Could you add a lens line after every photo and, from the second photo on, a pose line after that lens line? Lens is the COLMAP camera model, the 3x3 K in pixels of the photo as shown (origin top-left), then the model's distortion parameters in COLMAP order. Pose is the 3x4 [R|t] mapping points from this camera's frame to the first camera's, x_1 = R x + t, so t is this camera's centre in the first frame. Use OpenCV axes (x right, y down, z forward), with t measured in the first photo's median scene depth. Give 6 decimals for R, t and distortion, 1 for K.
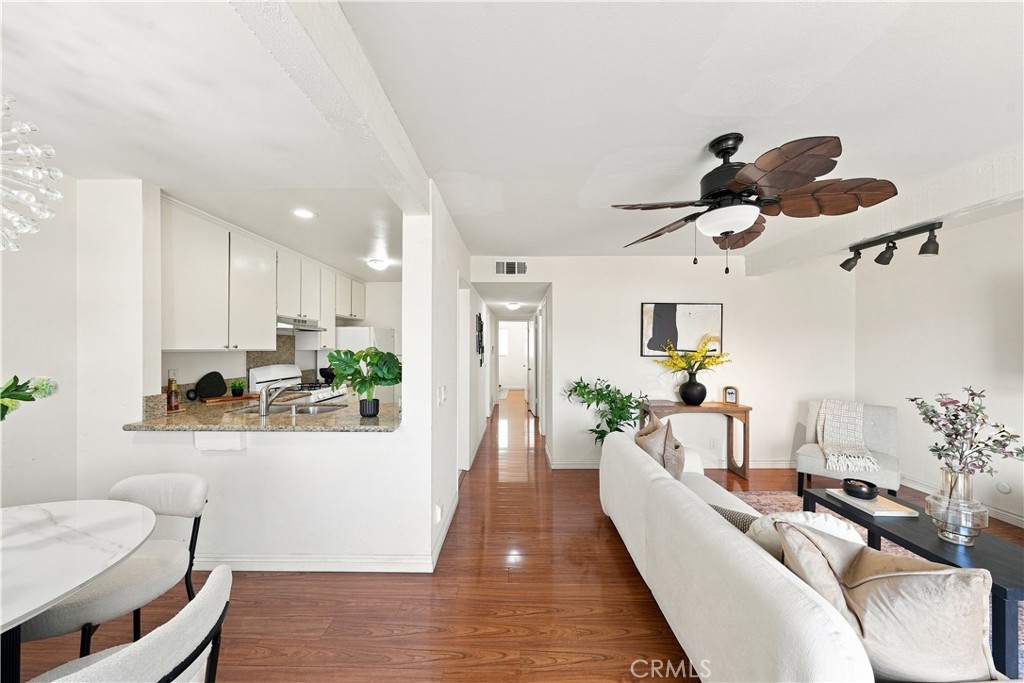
lens RADIAL K [[356.4, 0, 516.0], [0, 356.4, 345.5], [0, 0, 1]] dist [-0.001954, -0.000223]
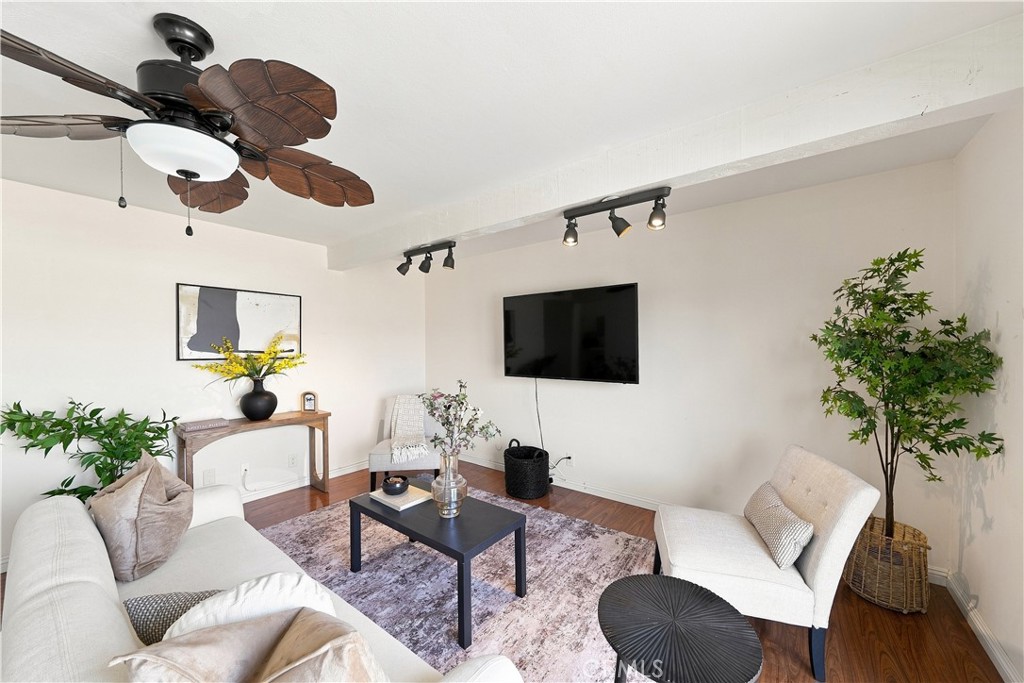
lens RADIAL K [[370.4, 0, 513.0], [0, 370.4, 351.3], [0, 0, 1]] dist [-0.000533, -0.000126]
pose [[0.607135, -0.011634, 0.794513, 0.197487], [-0.001361, 0.999876, 0.015682, 0.000613], [-0.794597, -0.010603, 0.607044, 0.052359]]
